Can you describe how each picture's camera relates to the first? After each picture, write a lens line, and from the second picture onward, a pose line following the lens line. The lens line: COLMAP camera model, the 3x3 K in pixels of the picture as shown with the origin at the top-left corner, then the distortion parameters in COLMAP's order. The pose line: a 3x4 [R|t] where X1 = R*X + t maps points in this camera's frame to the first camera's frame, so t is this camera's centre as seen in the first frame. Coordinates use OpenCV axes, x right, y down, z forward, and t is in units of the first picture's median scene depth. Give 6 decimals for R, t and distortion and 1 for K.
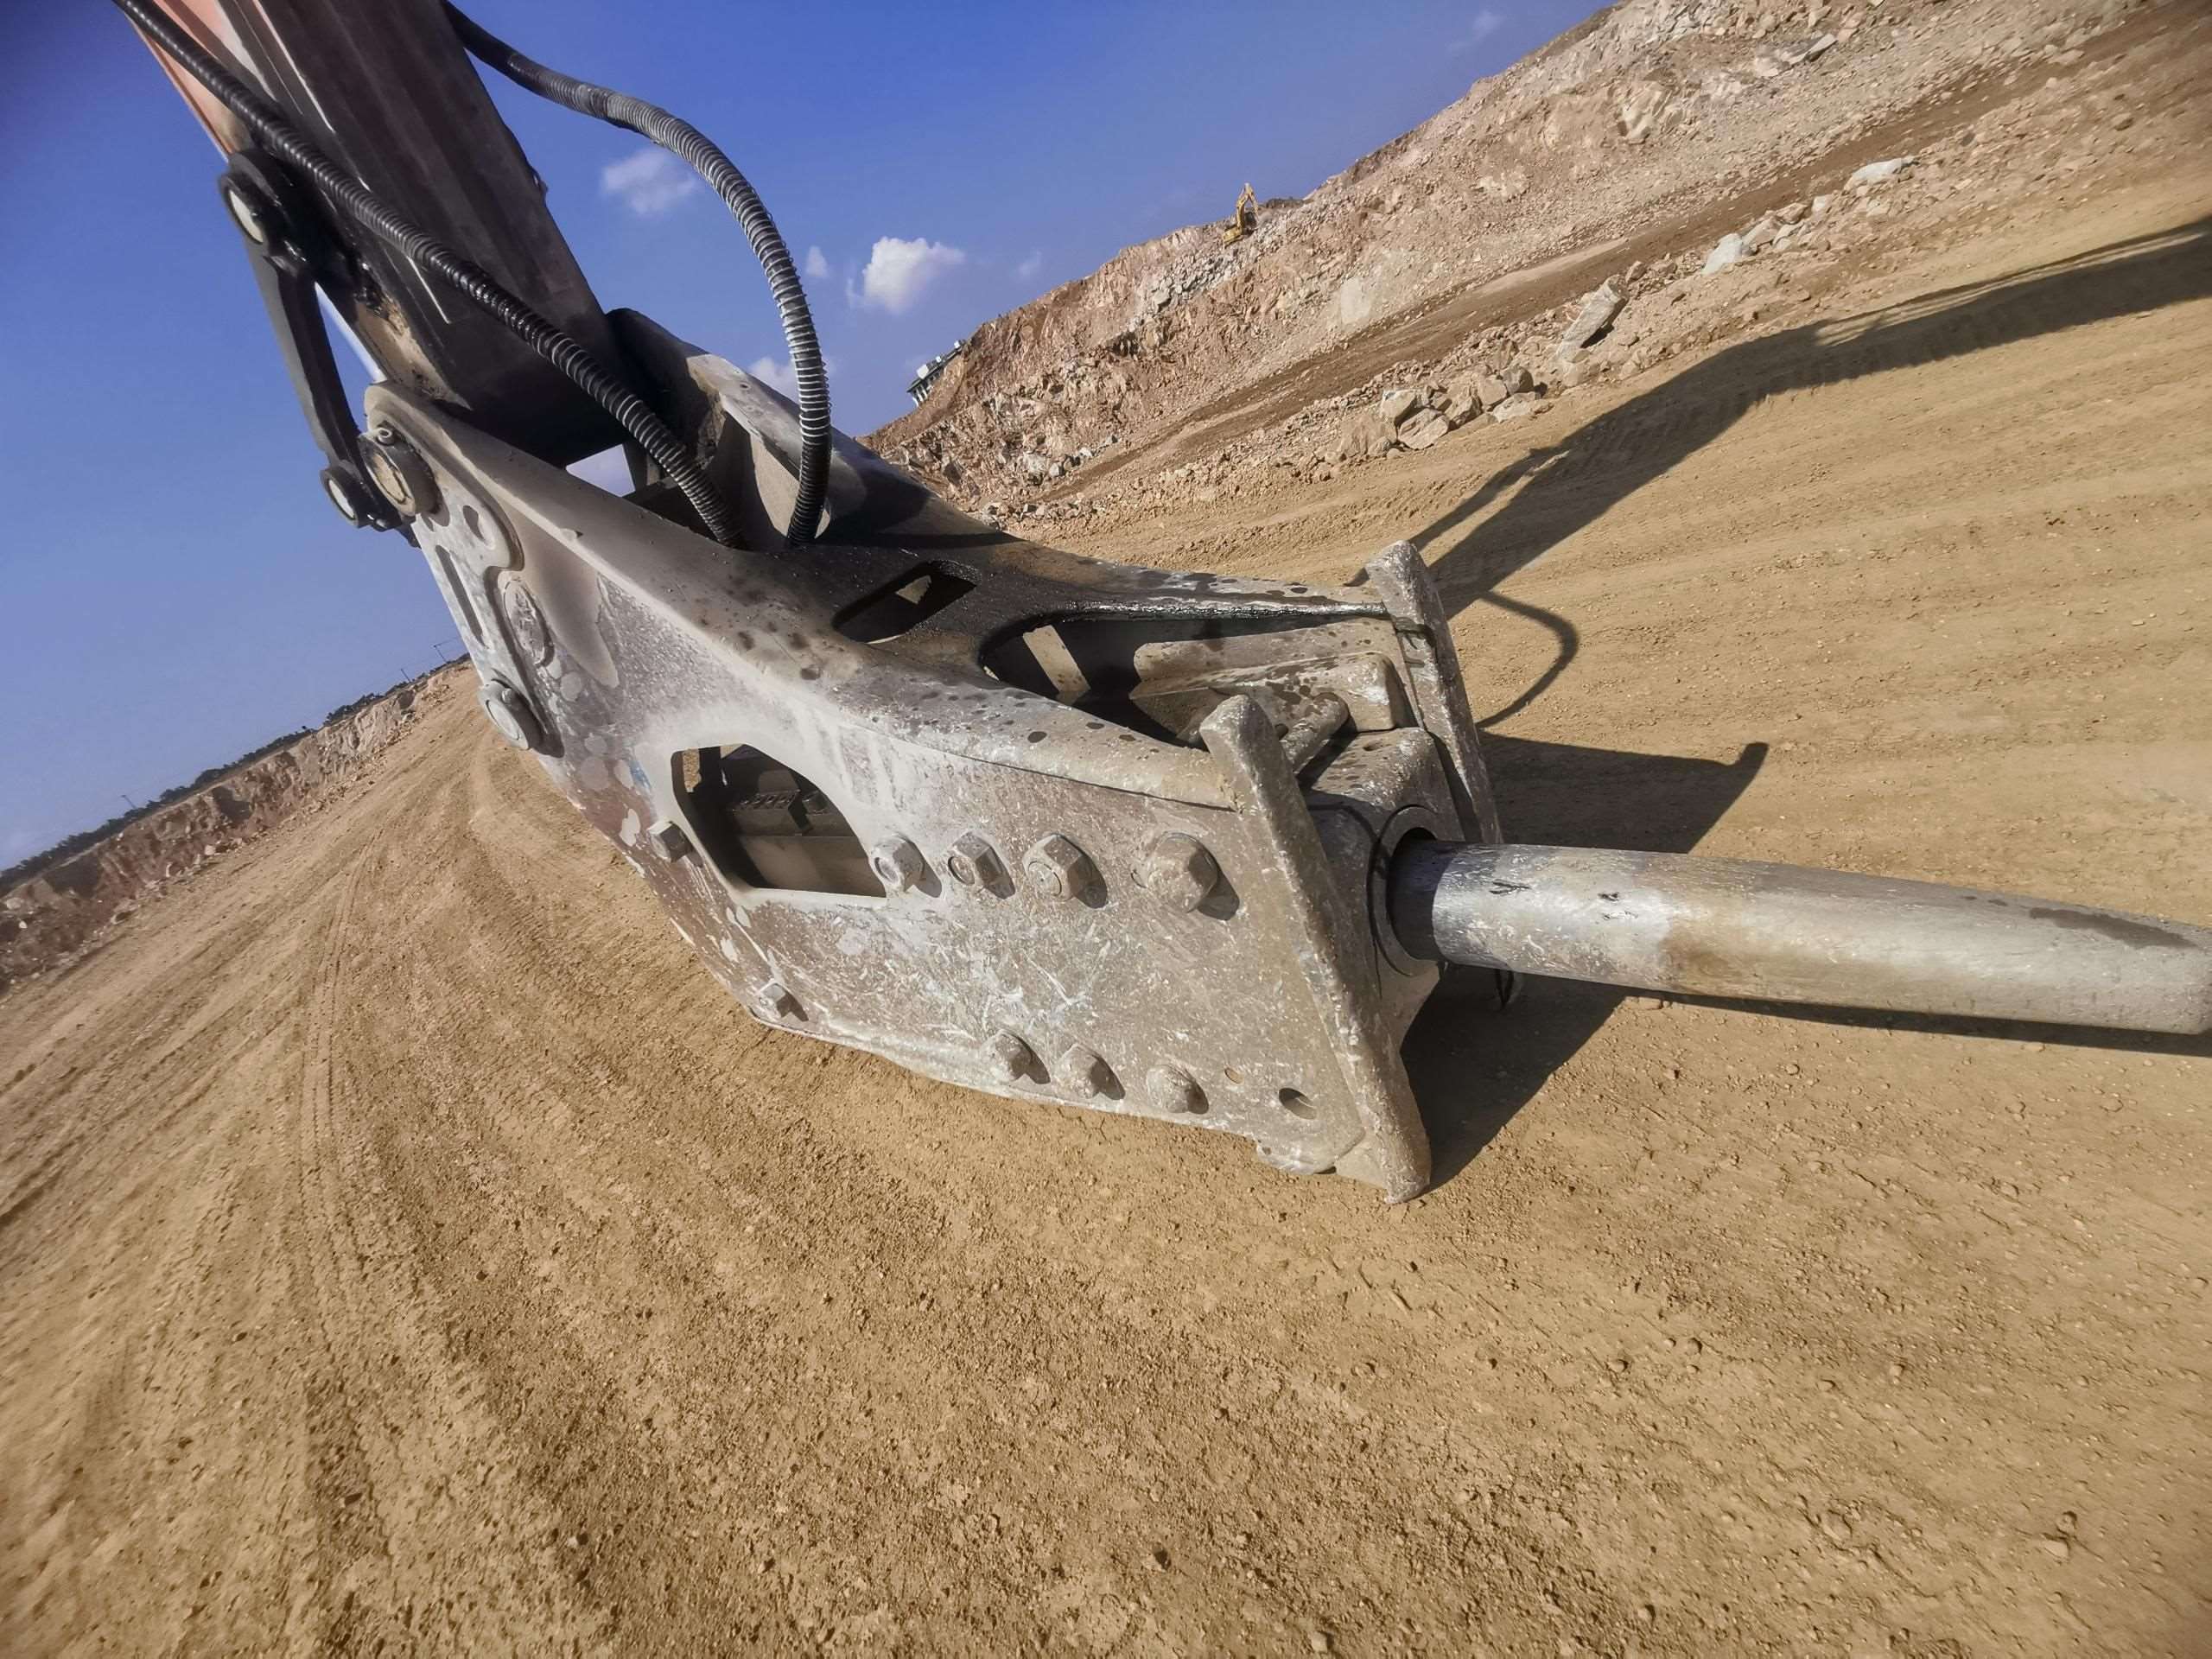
lens RADIAL K [[1066.5, 0, 1087.4], [0, 1066.5, 829.9], [0, 0, 1]] dist [-0.028221, 0.000549]
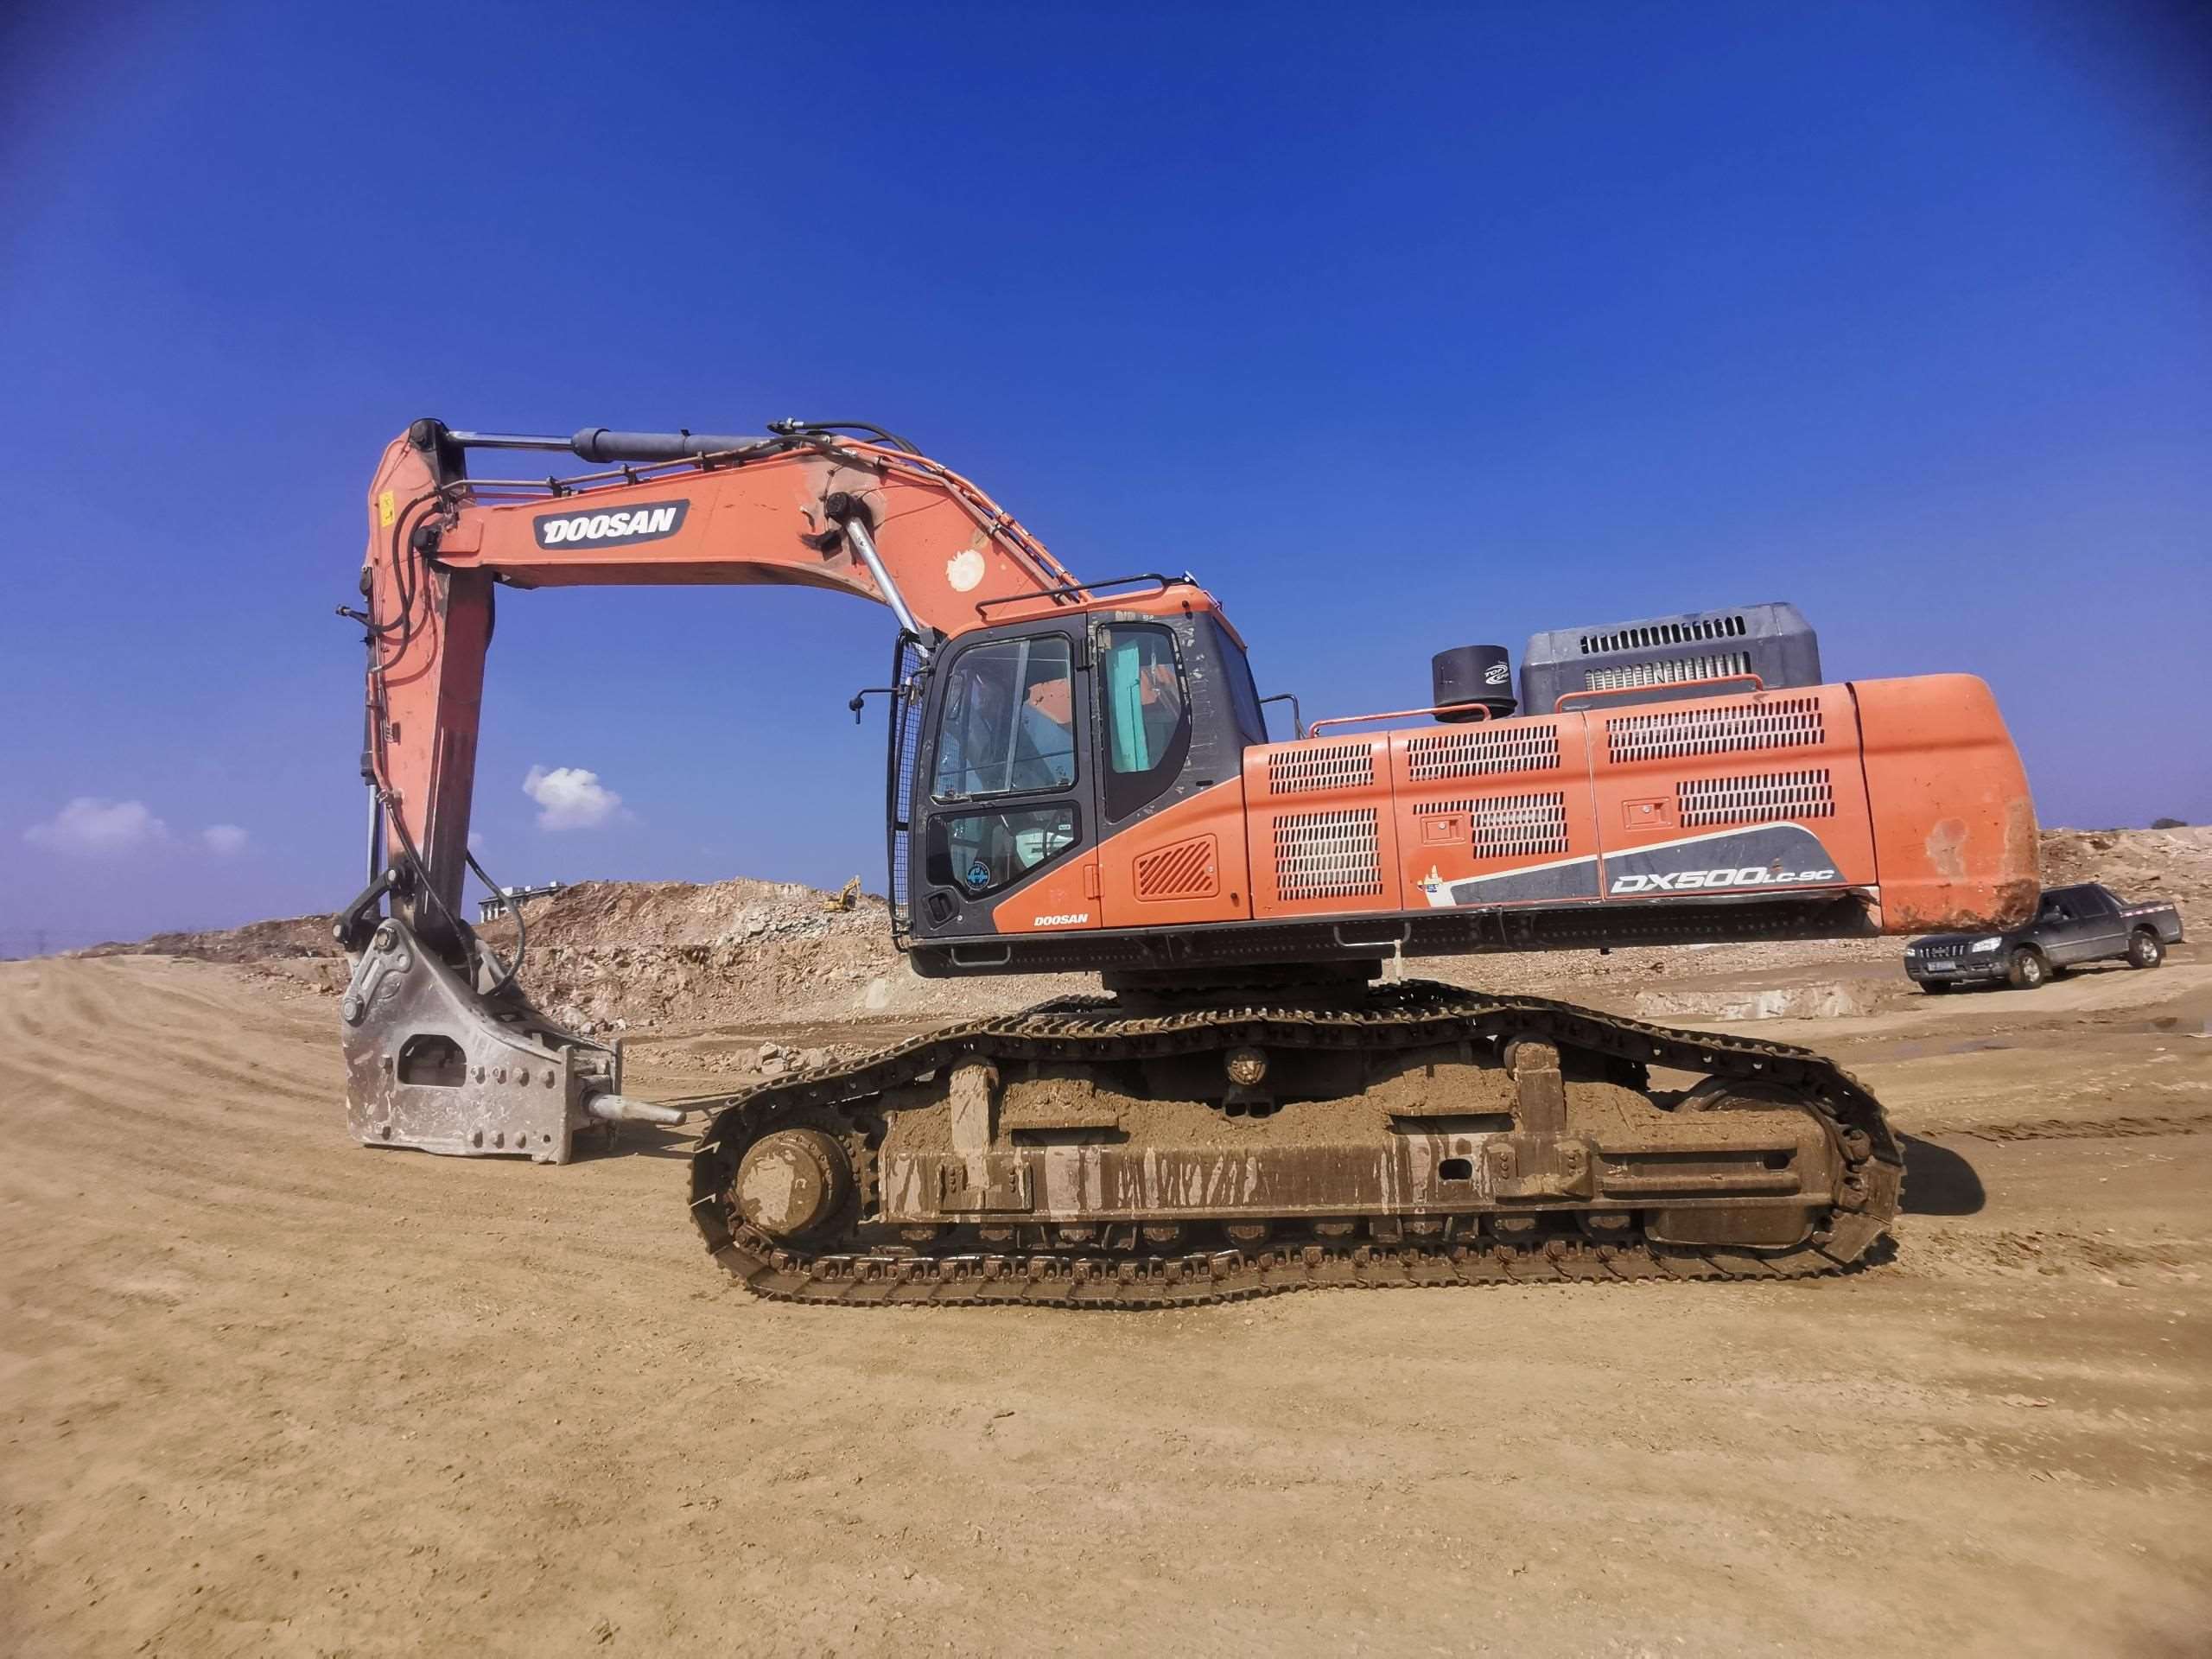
lens RADIAL K [[1066.5, 0, 1087.4], [0, 1066.5, 829.9], [0, 0, 1]] dist [-0.028221, 0.000549]
pose [[0.861164, 0.418432, 0.288636, 0.010699], [-0.181376, 0.783373, -0.594499, 0.048409], [-0.474867, 0.459610, 0.750506, -0.134558]]
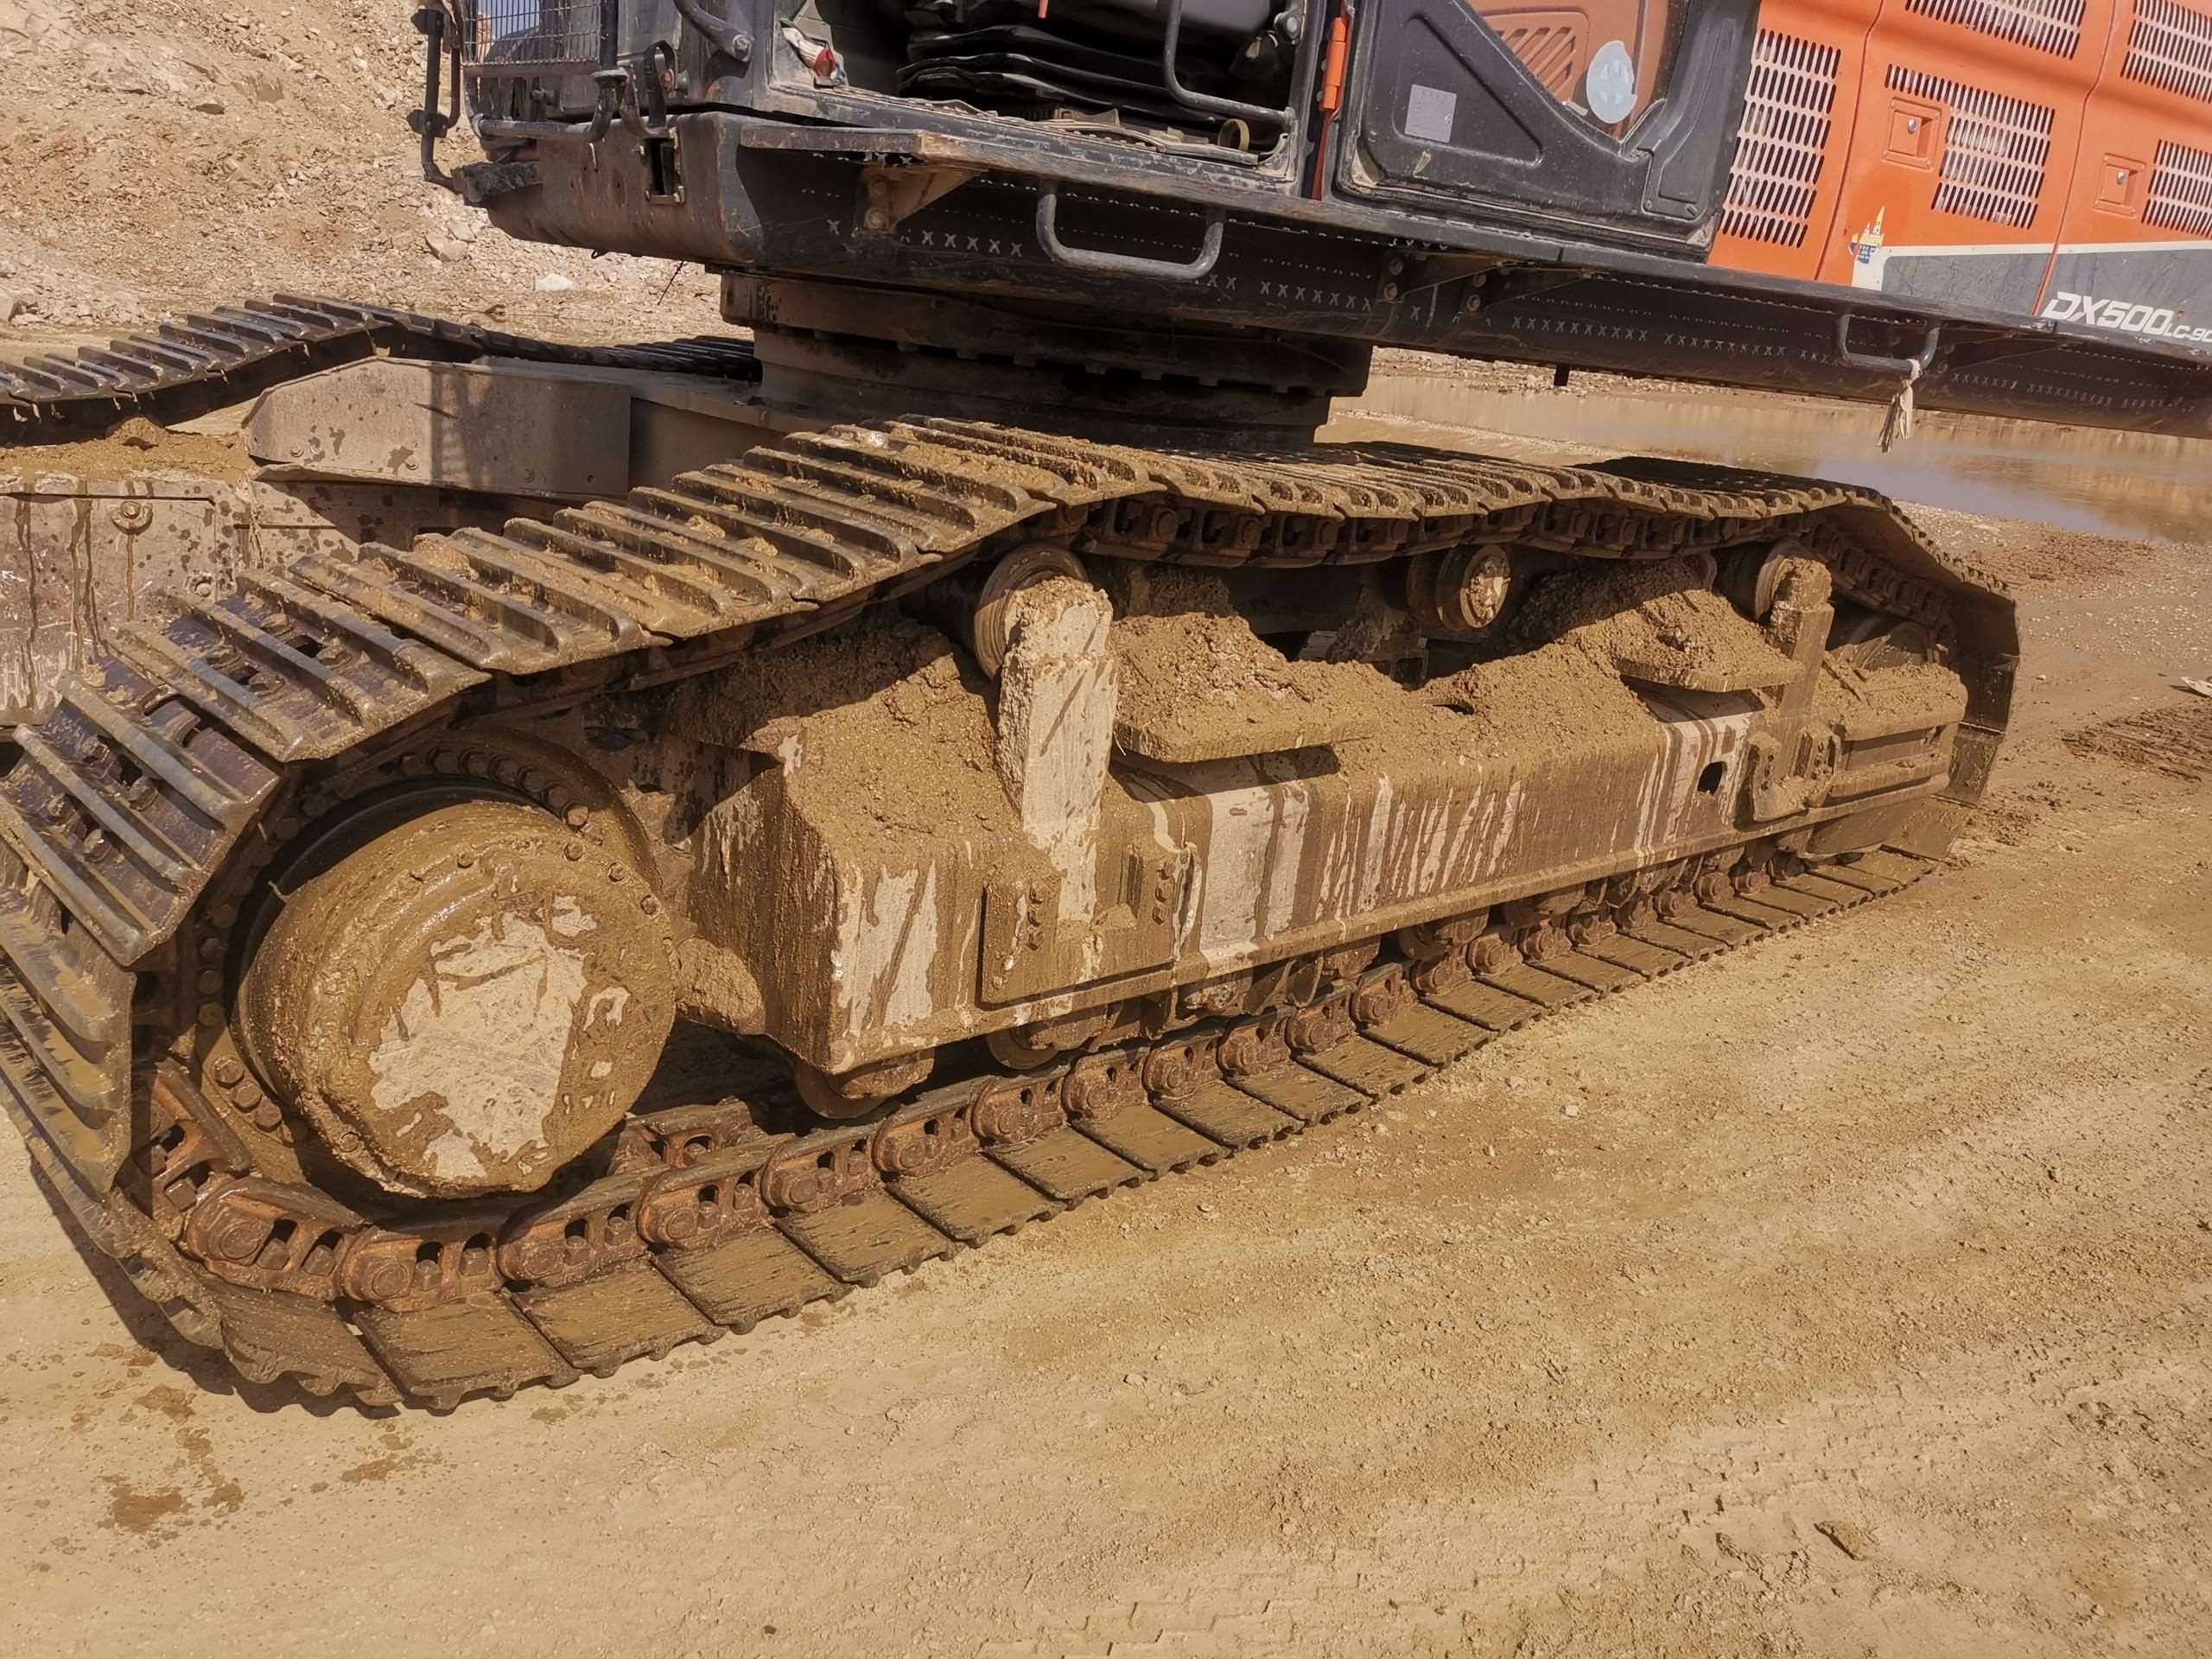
lens RADIAL K [[1723.6, 0, 1107.9], [0, 1723.6, 836.8], [0, 0, 1]] dist [0.052908, -0.039944]
pose [[0.203645, 0.185380, 0.961334, -0.008904], [0.161764, 0.962043, -0.219784, 0.028570], [-0.965589, 0.200267, 0.165927, -0.055878]]
